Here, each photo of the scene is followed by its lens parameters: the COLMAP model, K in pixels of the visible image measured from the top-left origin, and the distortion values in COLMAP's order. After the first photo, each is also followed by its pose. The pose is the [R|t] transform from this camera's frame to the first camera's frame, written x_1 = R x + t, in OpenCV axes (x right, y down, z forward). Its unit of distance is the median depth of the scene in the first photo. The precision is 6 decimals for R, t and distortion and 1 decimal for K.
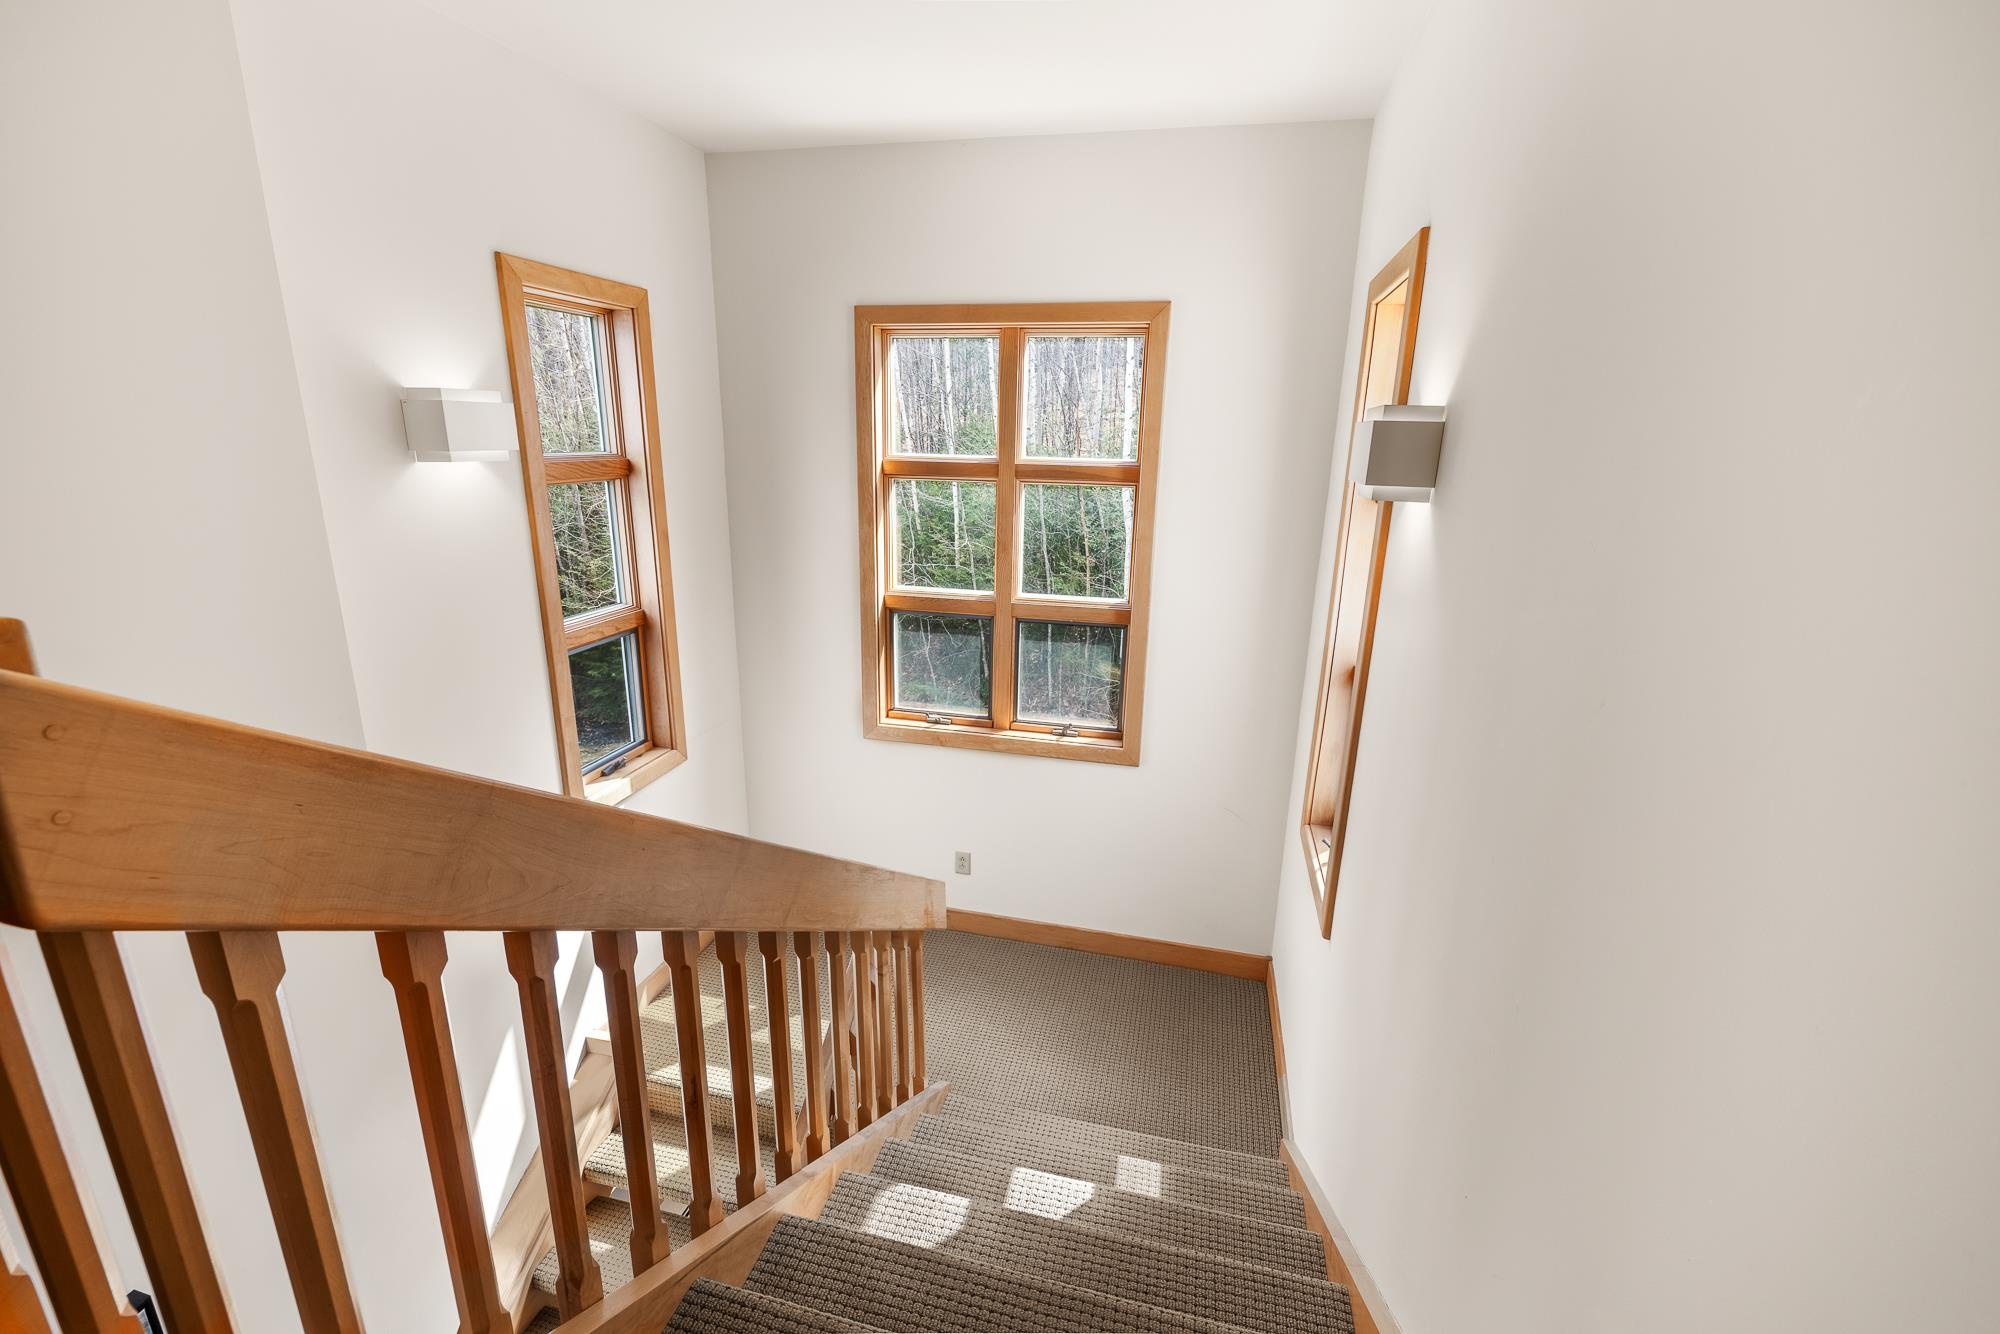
lens RADIAL K [[863.7, 0, 1001.5], [0, 863.7, 671.9], [0, 0, 1]] dist [0.002425, 0.000587]
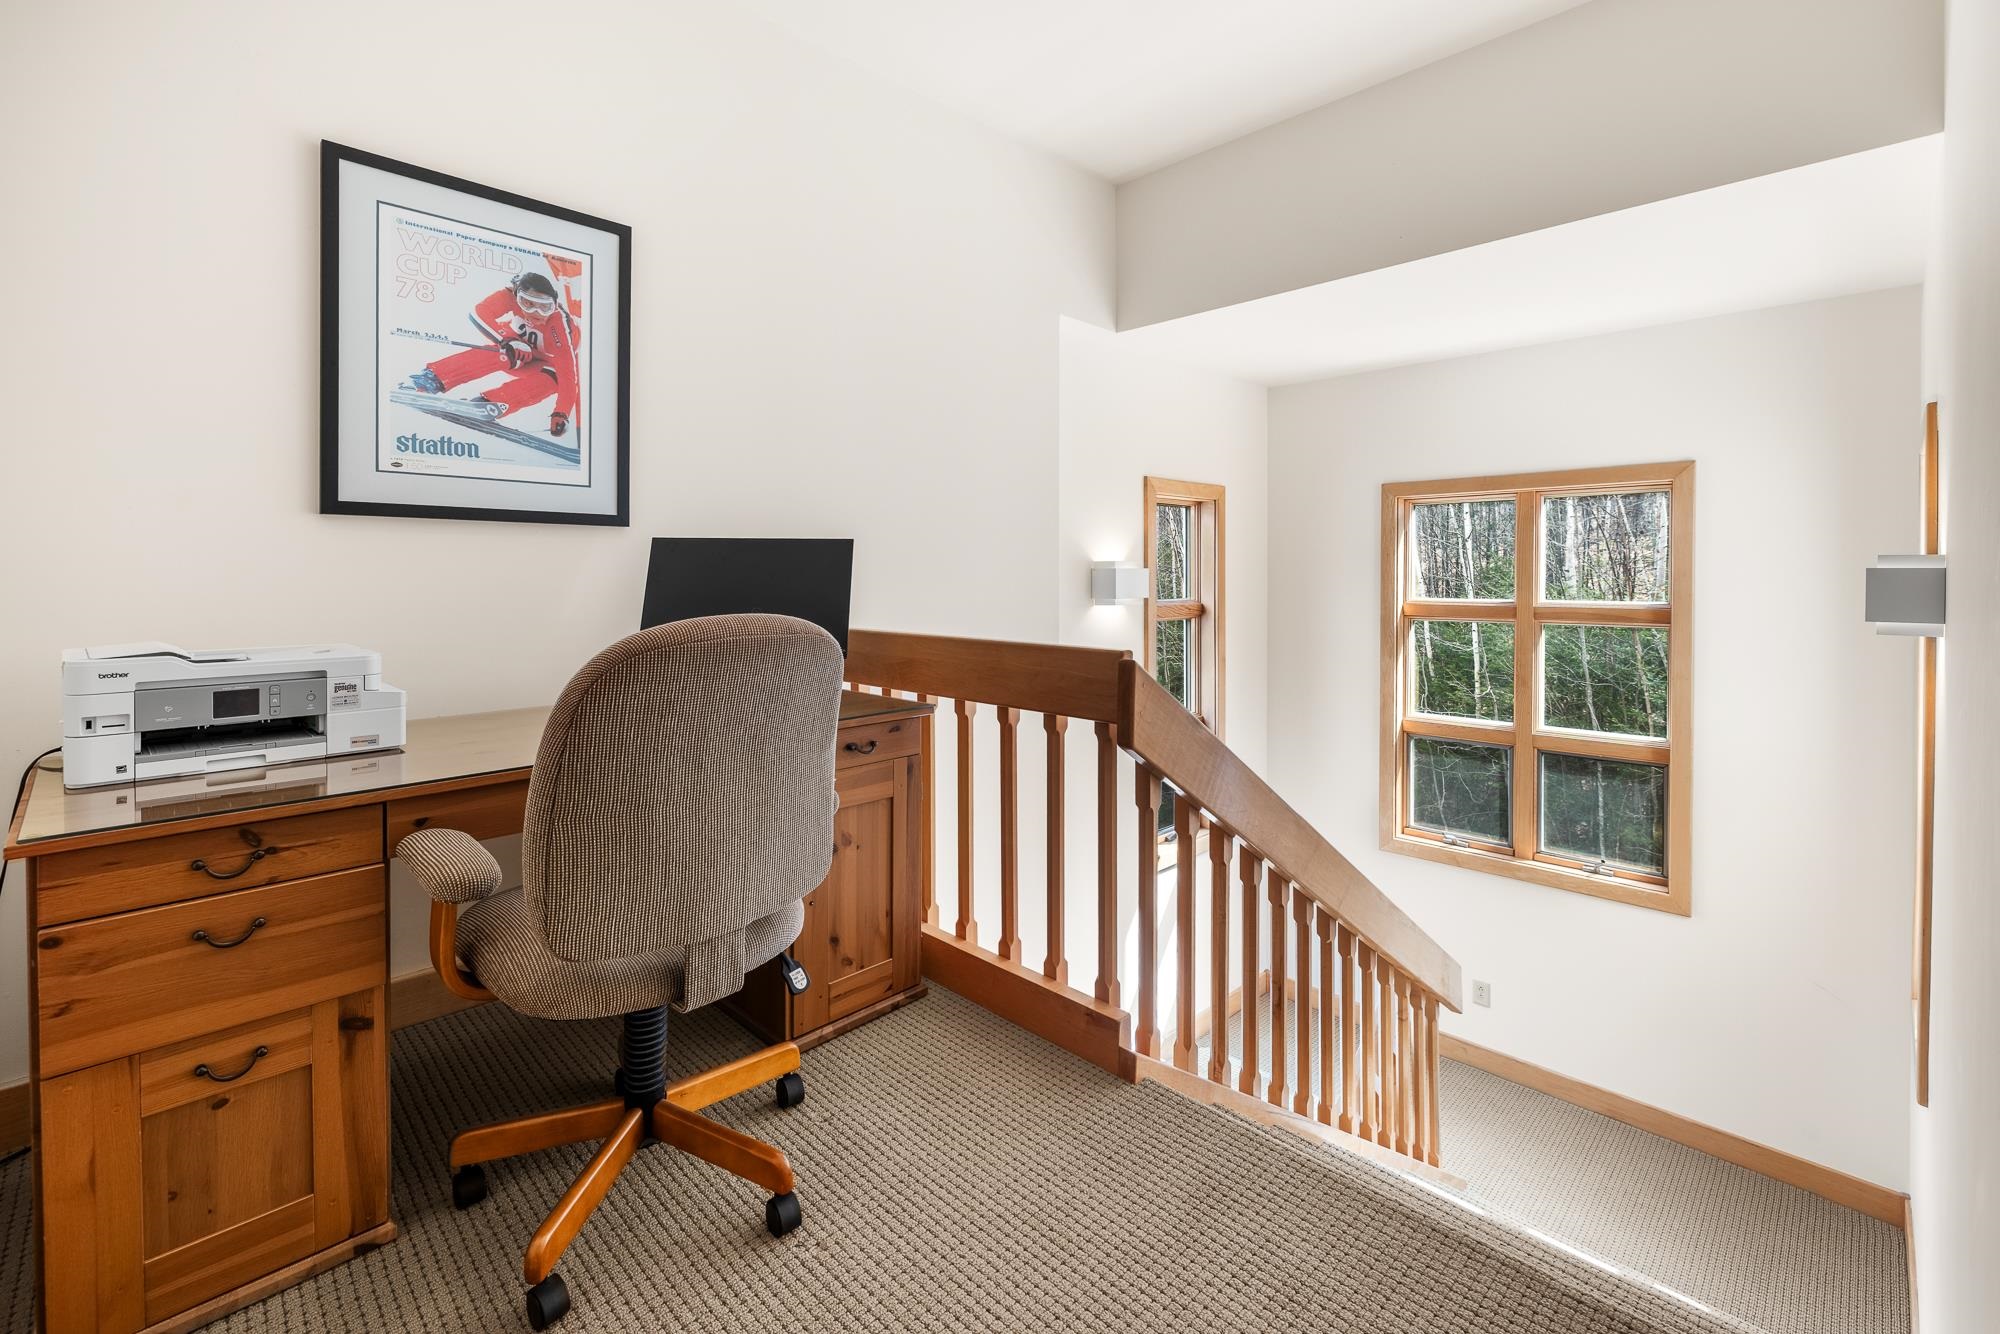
lens RADIAL K [[863.7, 0, 1034.6], [0, 863.7, 585.9], [0, 0, 1]] dist [0.002425, 0.000587]
pose [[0.865753, -0.015111, -0.500243, 0.015617], [-0.115432, 0.966565, -0.228971, 0.054209], [0.486977, 0.255976, 0.835063, -0.216861]]
